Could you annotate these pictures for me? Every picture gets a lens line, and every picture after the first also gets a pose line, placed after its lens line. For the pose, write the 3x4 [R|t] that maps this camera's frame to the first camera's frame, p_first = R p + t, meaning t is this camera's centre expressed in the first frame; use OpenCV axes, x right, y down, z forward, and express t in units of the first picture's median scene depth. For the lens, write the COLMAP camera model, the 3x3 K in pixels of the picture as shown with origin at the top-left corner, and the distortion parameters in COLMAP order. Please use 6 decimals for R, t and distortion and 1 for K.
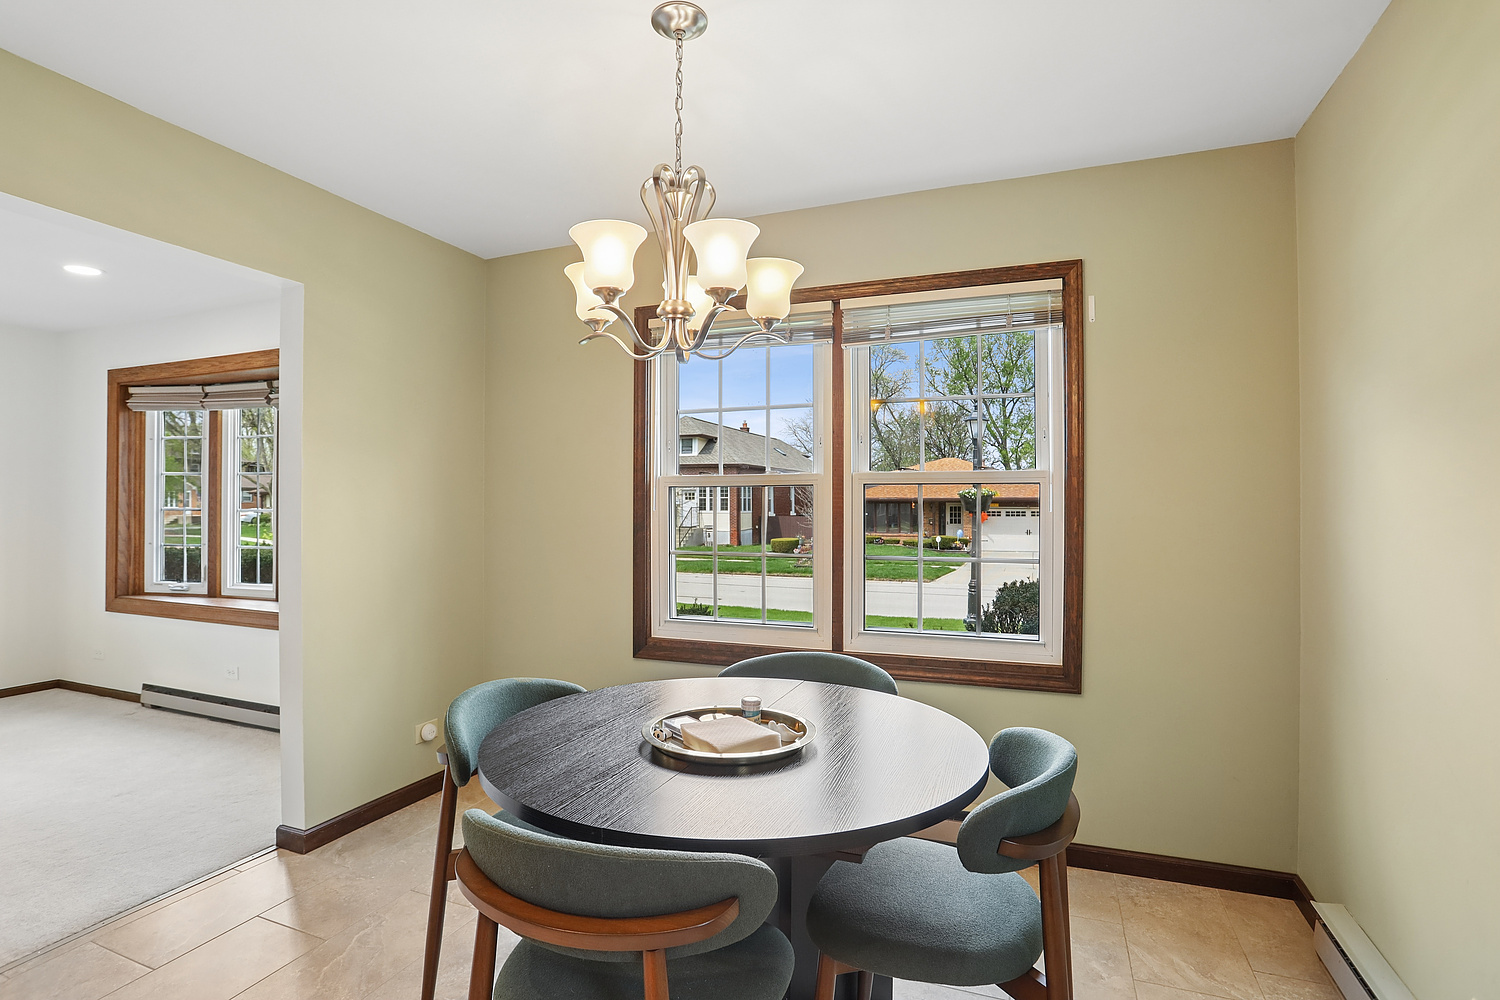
lens RADIAL K [[734.1, 0, 750.0], [0, 734.1, 500.0], [0, 0, 1]] dist [-0.073074, 0.026681]
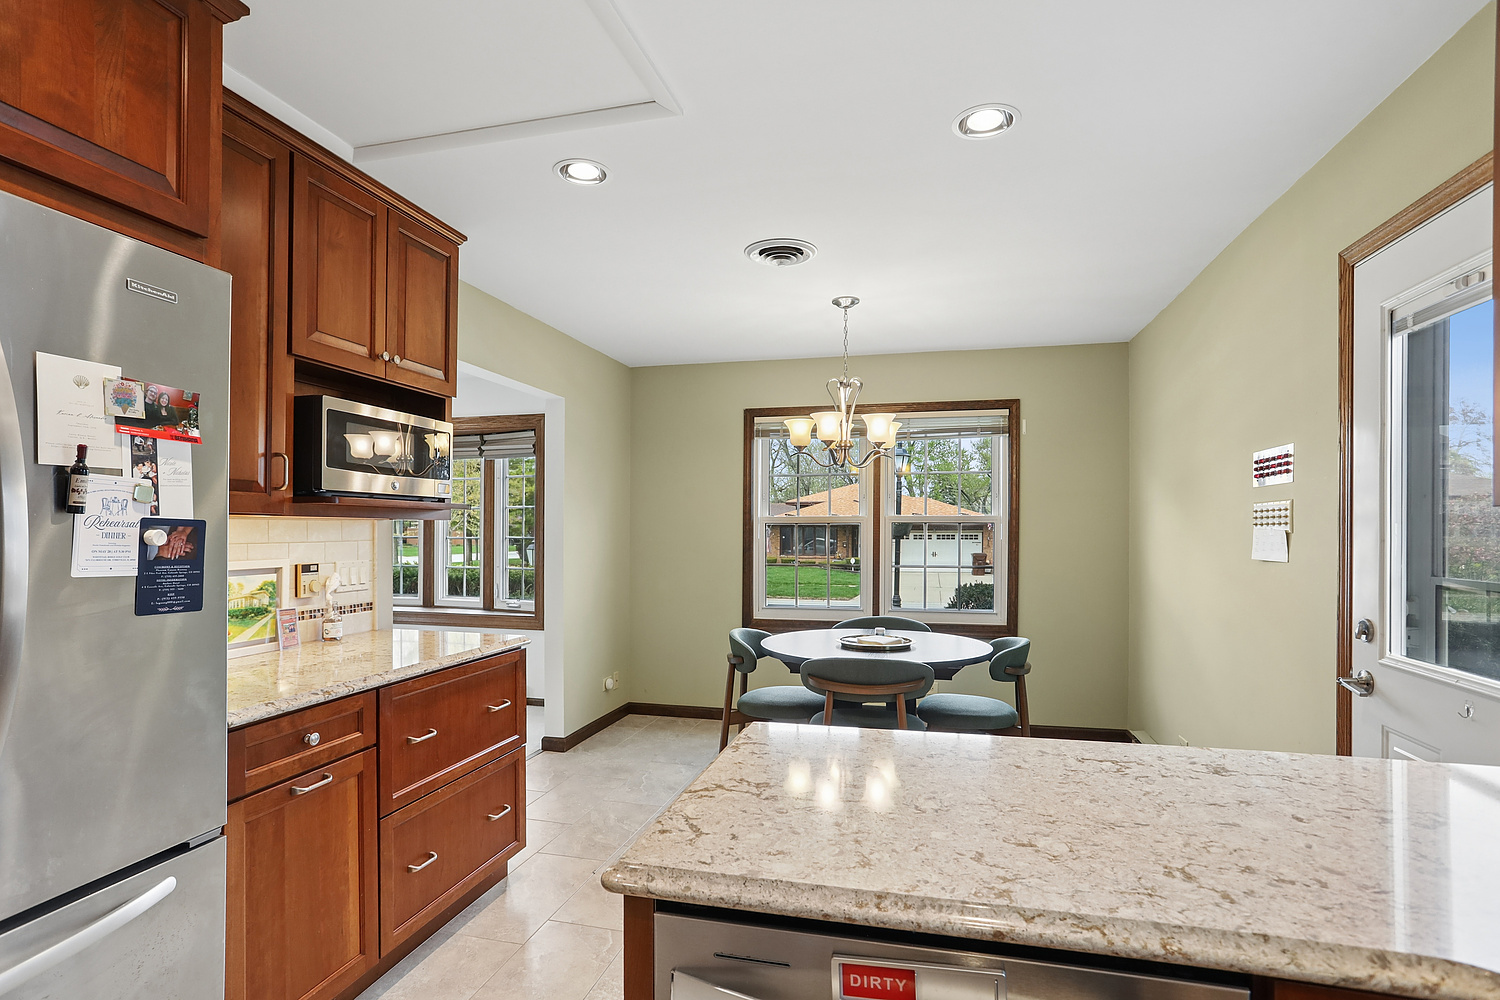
lens RADIAL K [[744.1, 0, 756.8], [0, 744.1, 529.3], [0, 0, 1]] dist [-0.042171, 0.028378]
pose [[0.990335, 0.002163, 0.138678, -0.437579], [-0.003462, 0.999952, 0.009127, -0.023010], [-0.138651, -0.009519, 0.990296, -0.732350]]
